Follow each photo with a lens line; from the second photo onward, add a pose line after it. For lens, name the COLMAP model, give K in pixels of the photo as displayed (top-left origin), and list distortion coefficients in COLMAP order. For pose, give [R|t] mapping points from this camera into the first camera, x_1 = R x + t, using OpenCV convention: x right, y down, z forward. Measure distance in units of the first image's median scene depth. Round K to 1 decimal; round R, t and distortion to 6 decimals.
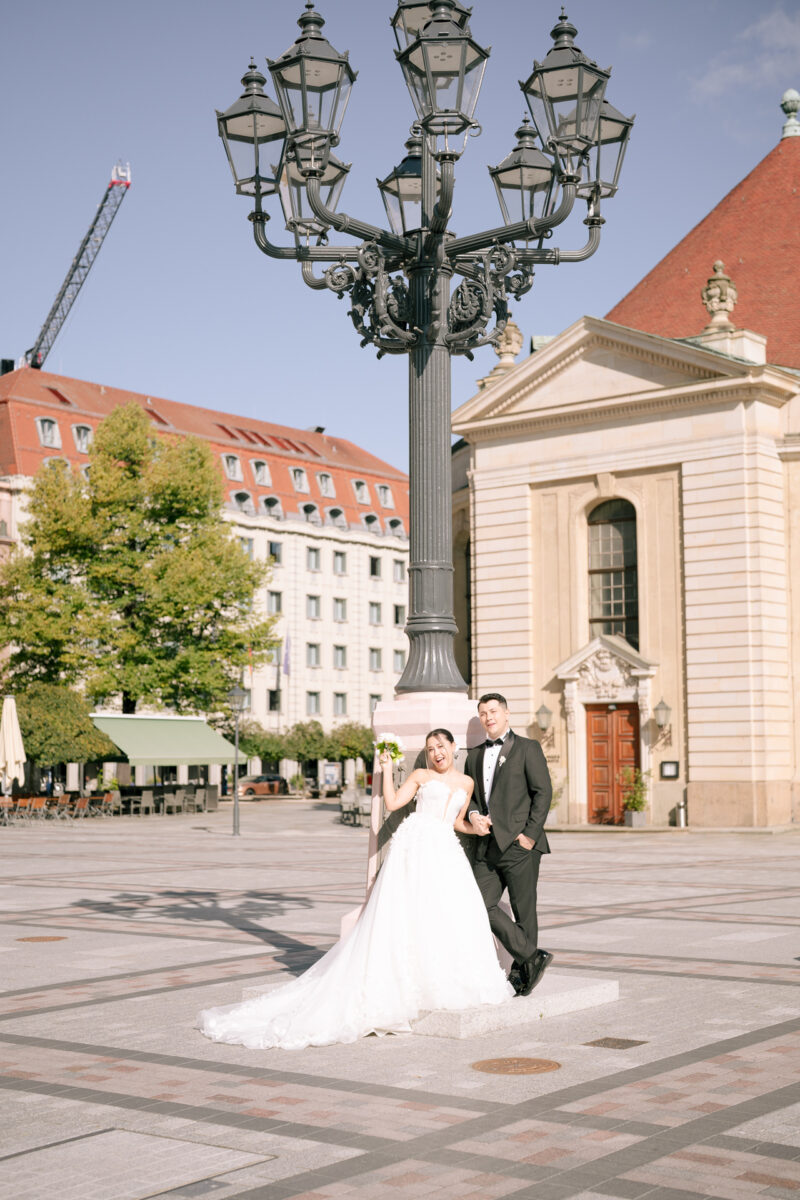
lens RADIAL K [[1634.3, 0, 403.5], [0, 1634.3, 596.8], [0, 0, 1]] dist [-0.050982, 0.343428]
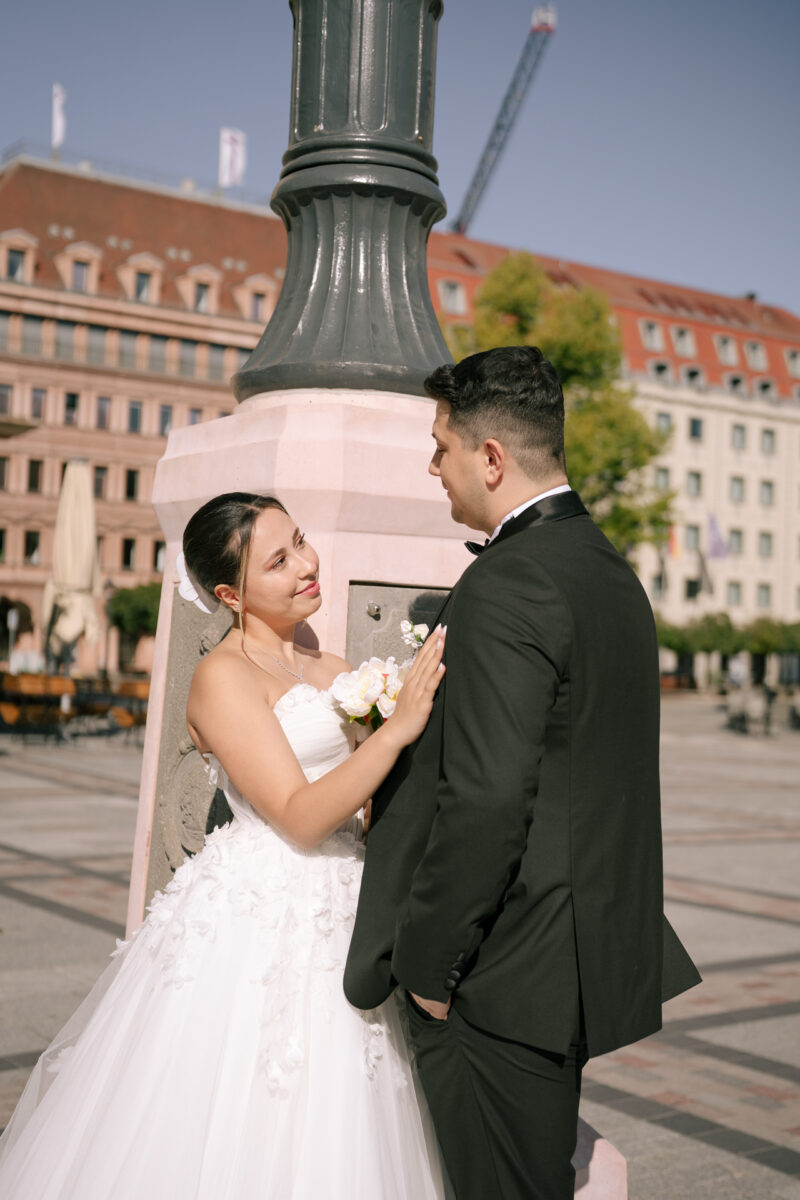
lens RADIAL K [[1614.5, 0, 403.1], [0, 1614.5, 614.1], [0, 0, 1]] dist [-0.146045, 0.993376]
pose [[0.961753, 0.038522, -0.271196, 0.025967], [-0.017591, 0.996704, 0.079195, 0.016886], [0.273352, -0.071396, 0.959261, 0.165855]]
